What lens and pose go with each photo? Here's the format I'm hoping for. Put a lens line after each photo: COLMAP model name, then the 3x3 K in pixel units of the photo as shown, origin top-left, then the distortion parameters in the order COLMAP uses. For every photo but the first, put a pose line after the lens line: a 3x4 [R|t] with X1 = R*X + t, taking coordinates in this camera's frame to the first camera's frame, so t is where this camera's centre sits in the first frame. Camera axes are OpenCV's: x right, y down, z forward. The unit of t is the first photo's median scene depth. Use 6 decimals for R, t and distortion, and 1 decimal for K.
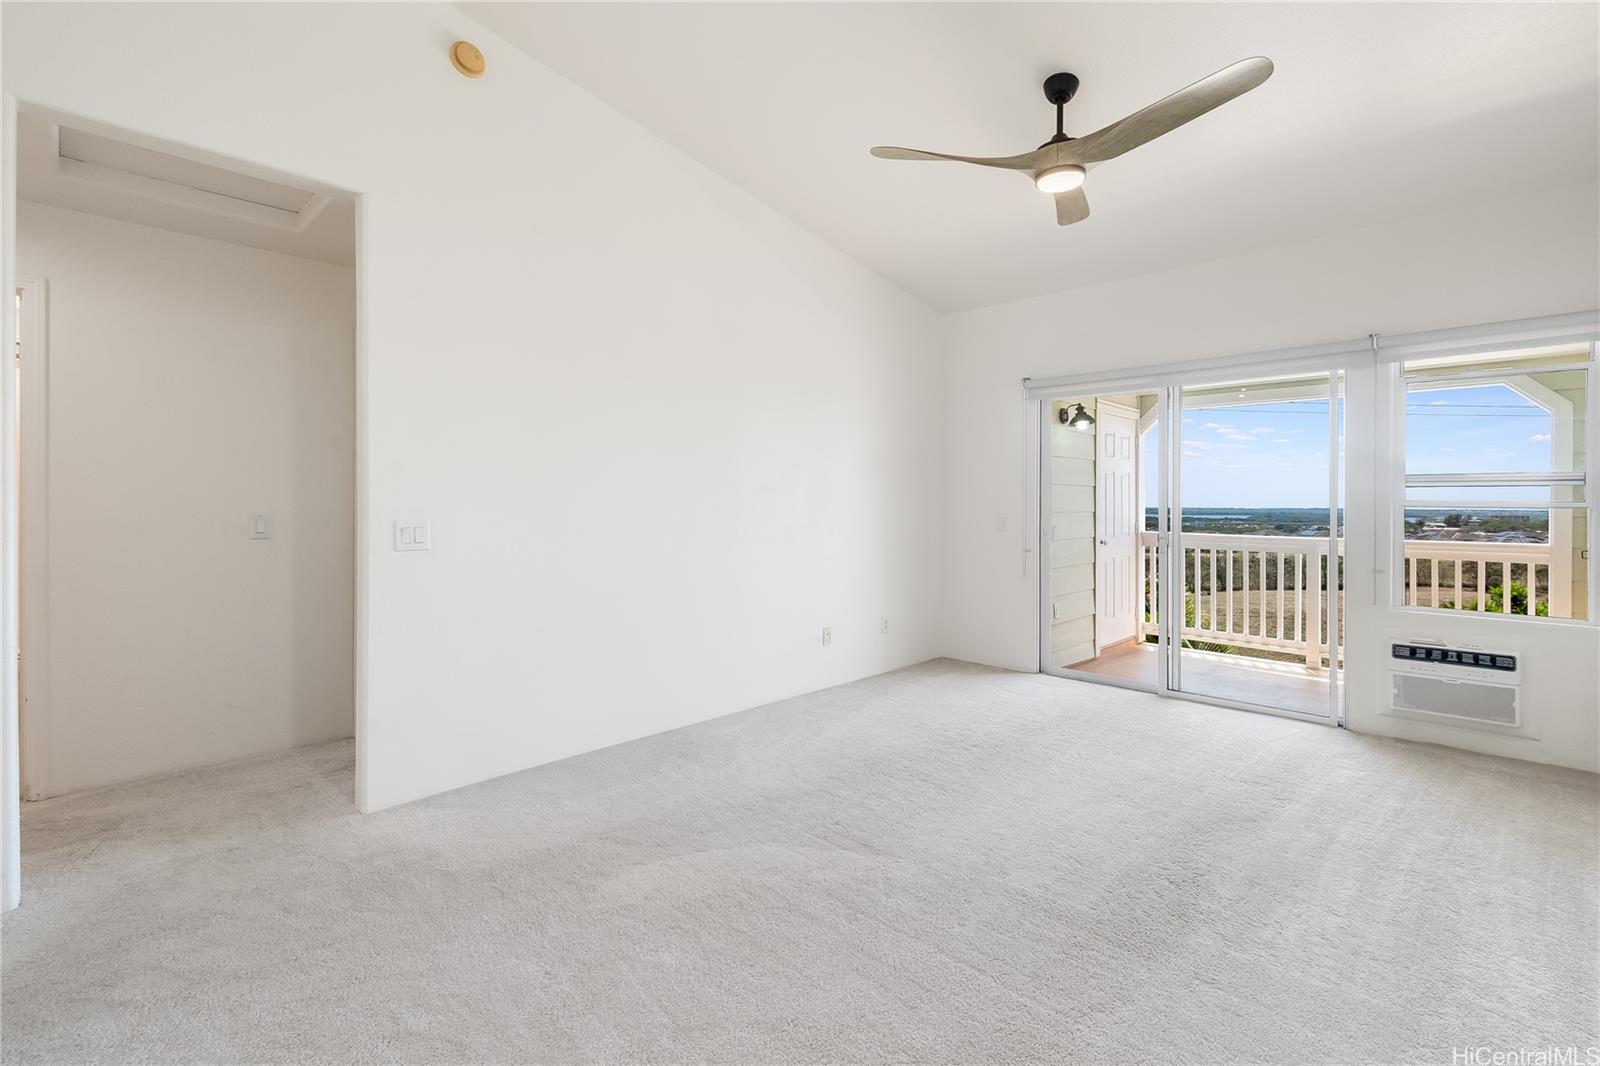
lens RADIAL K [[732.3, 0, 818.5], [0, 732.3, 503.9], [0, 0, 1]] dist [0.001338, 0.000308]
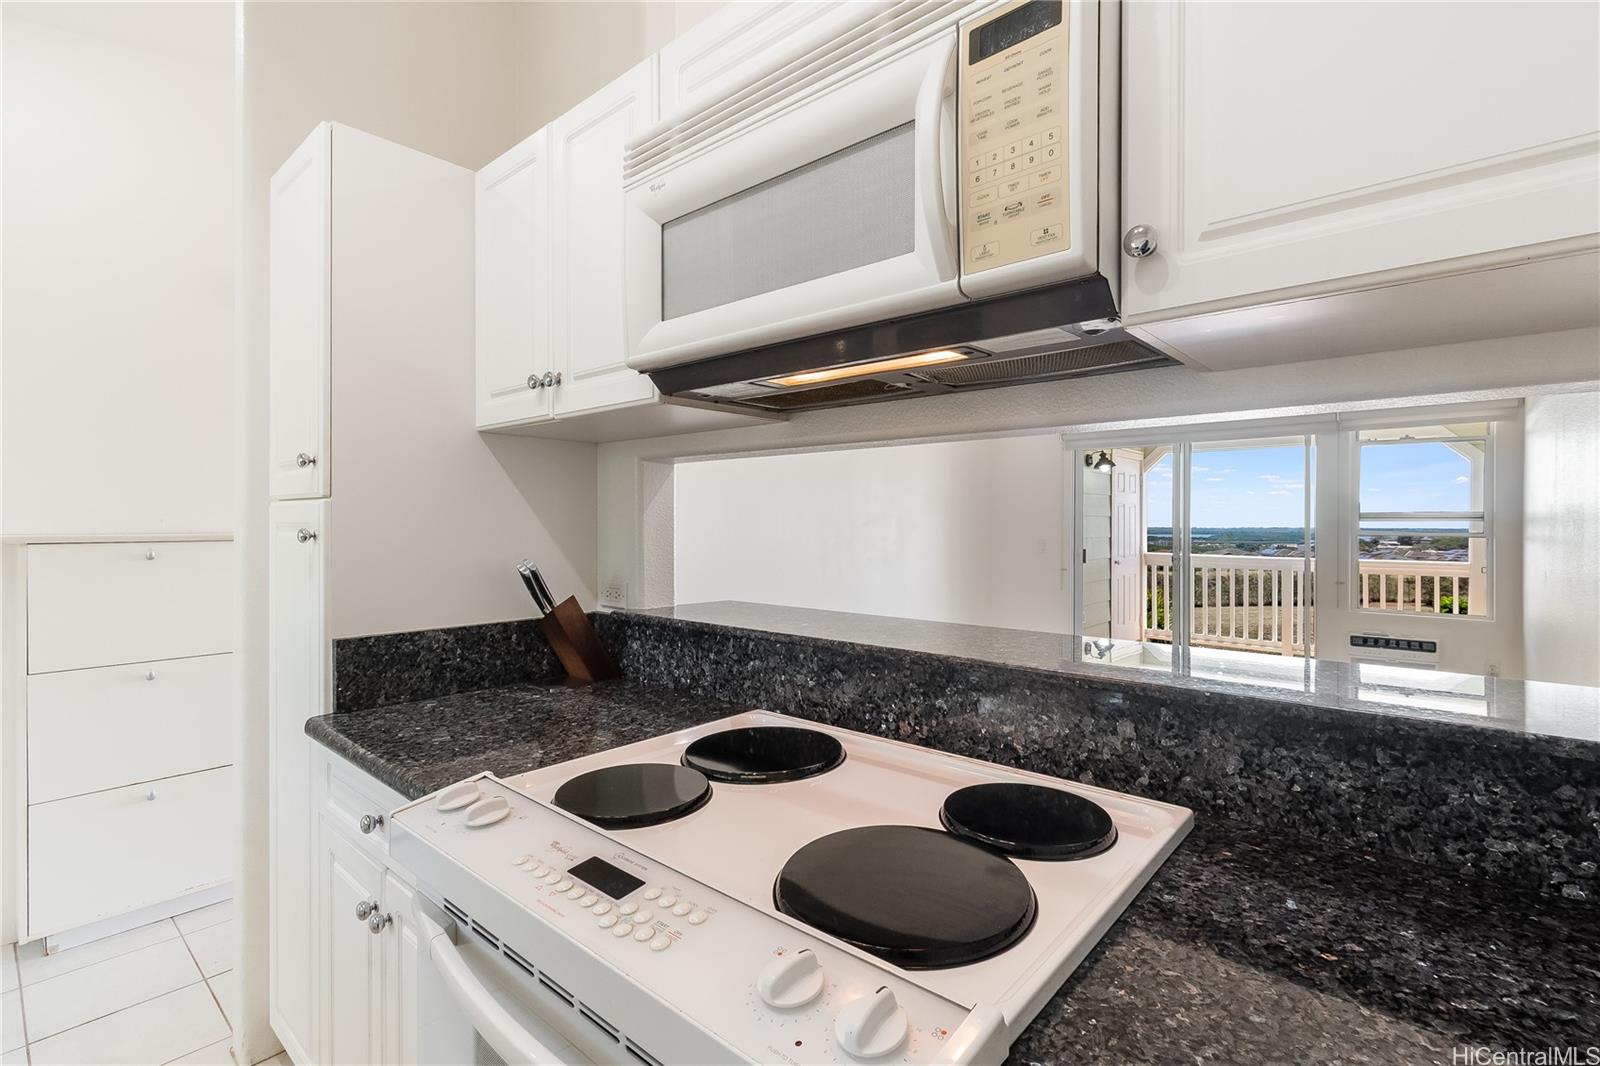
lens RADIAL K [[732.3, 0, 802.9], [0, 732.3, 527.8], [0, 0, 1]] dist [0.001338, 0.000308]
pose [[0.999682, -0.003147, 0.025002, -0.179263], [0.003039, 0.999986, 0.004385, -0.012976], [-0.025015, -0.004308, 0.999678, -0.224658]]
